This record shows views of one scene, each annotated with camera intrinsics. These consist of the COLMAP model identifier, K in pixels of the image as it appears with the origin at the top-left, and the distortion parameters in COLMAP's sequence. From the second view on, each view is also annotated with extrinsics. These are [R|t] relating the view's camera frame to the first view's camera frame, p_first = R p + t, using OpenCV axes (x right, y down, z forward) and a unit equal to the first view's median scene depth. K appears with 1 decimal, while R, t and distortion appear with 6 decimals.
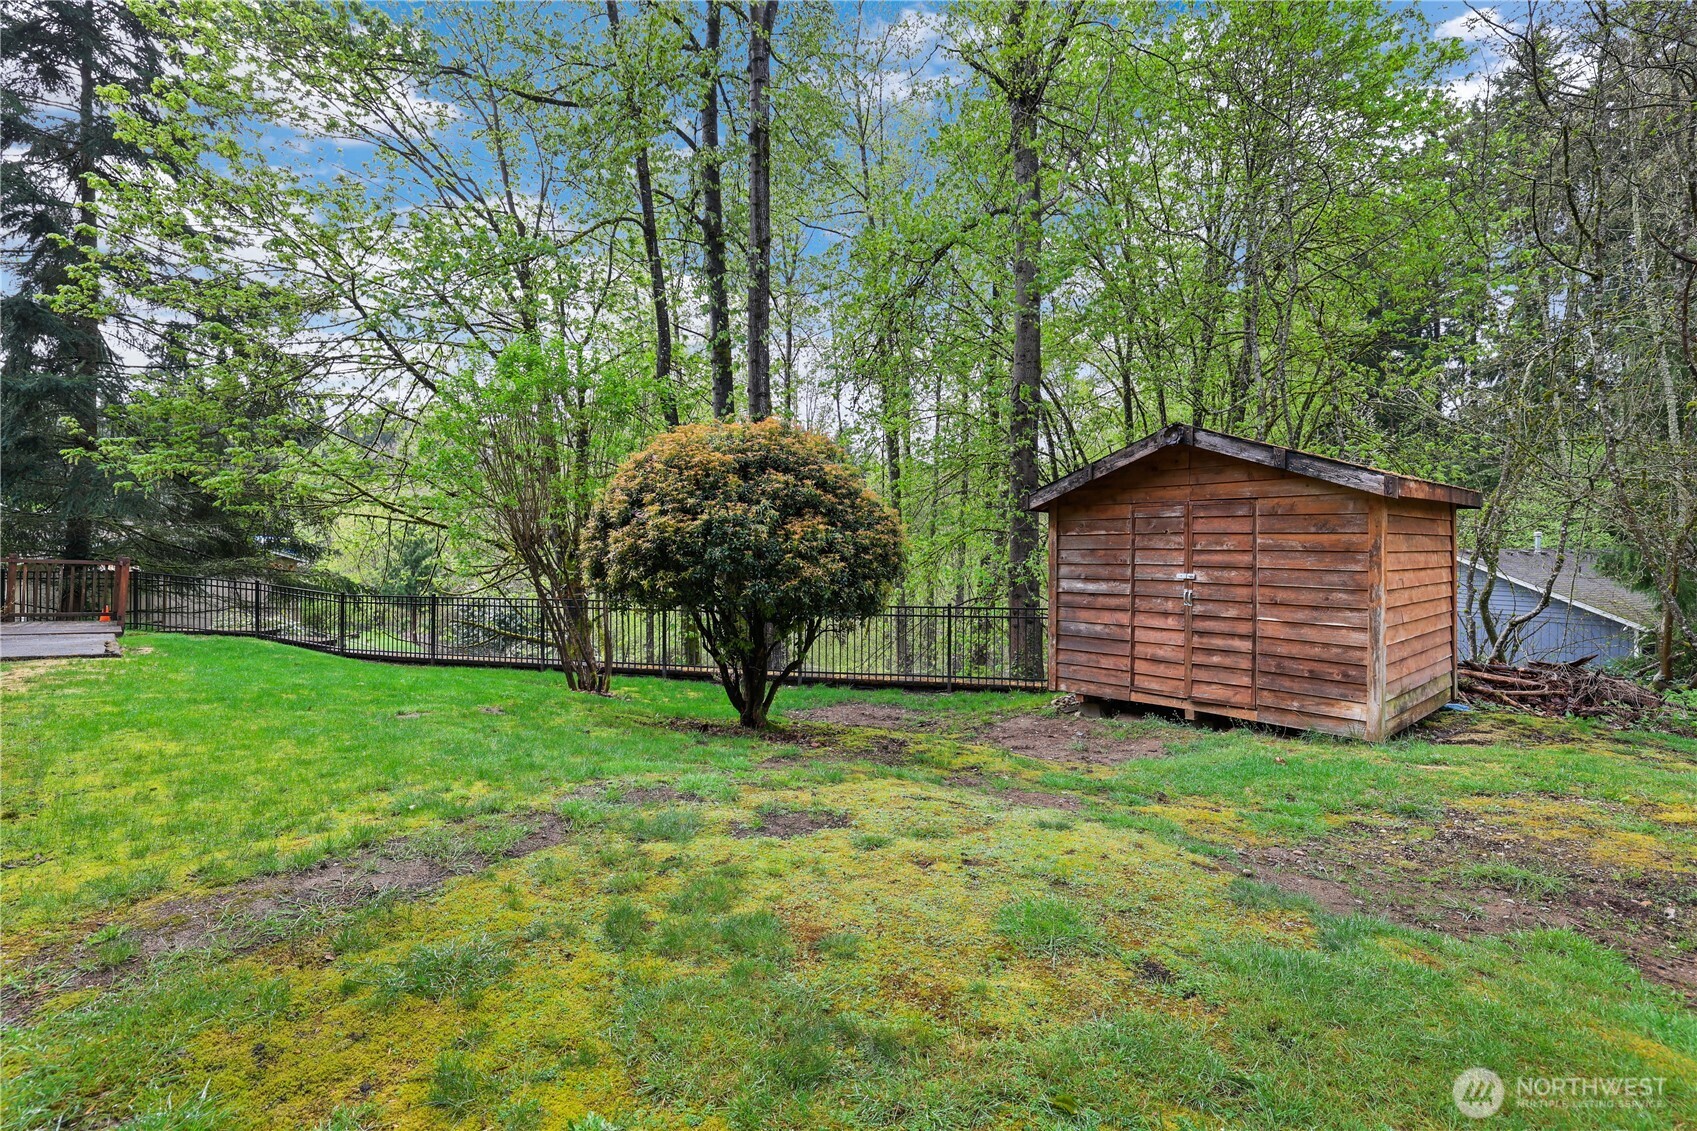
lens RADIAL K [[729.1, 0, 843.6], [0, 729.1, 555.4], [0, 0, 1]] dist [-0.030213, 0.008213]
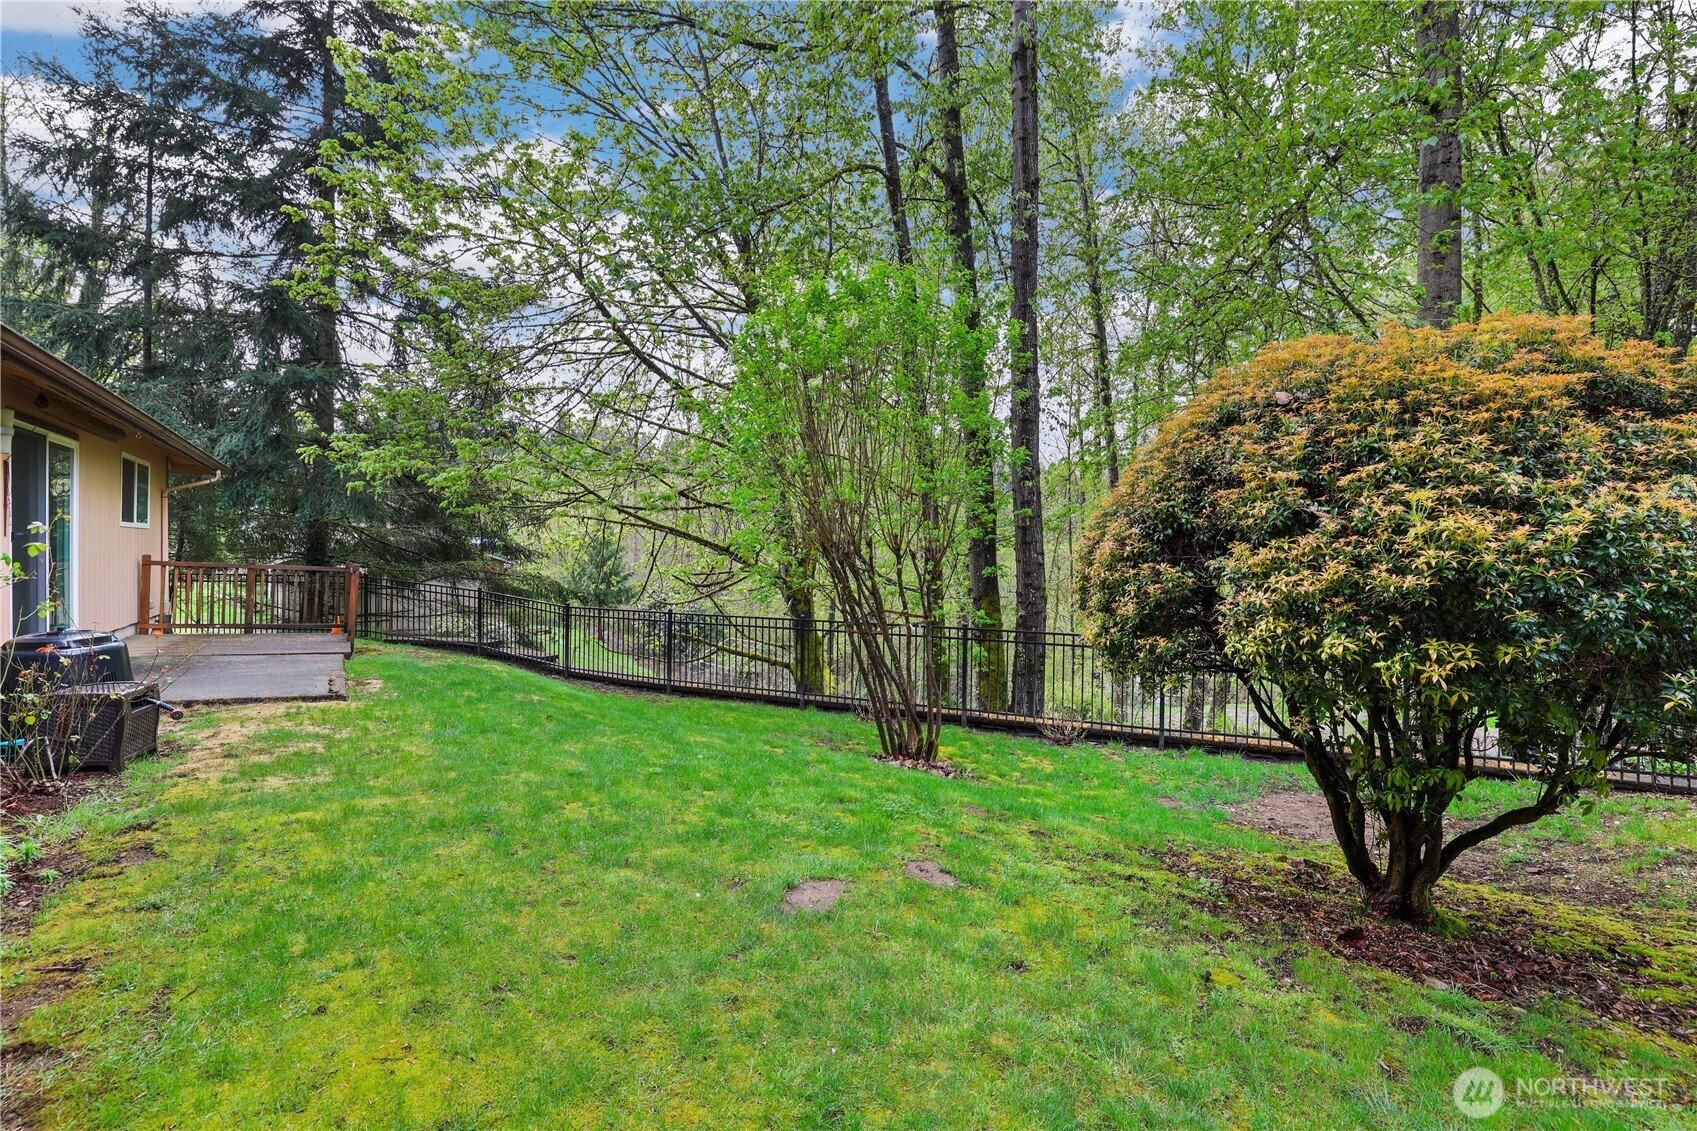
lens RADIAL K [[729.1, 0, 850.7], [0, 729.1, 563.7], [0, 0, 1]] dist [-0.030213, 0.008213]
pose [[0.981689, 0.009896, -0.190235, -0.174370], [-0.008141, 0.999917, 0.010005, -0.009045], [0.190318, -0.008273, 0.981688, 0.179194]]
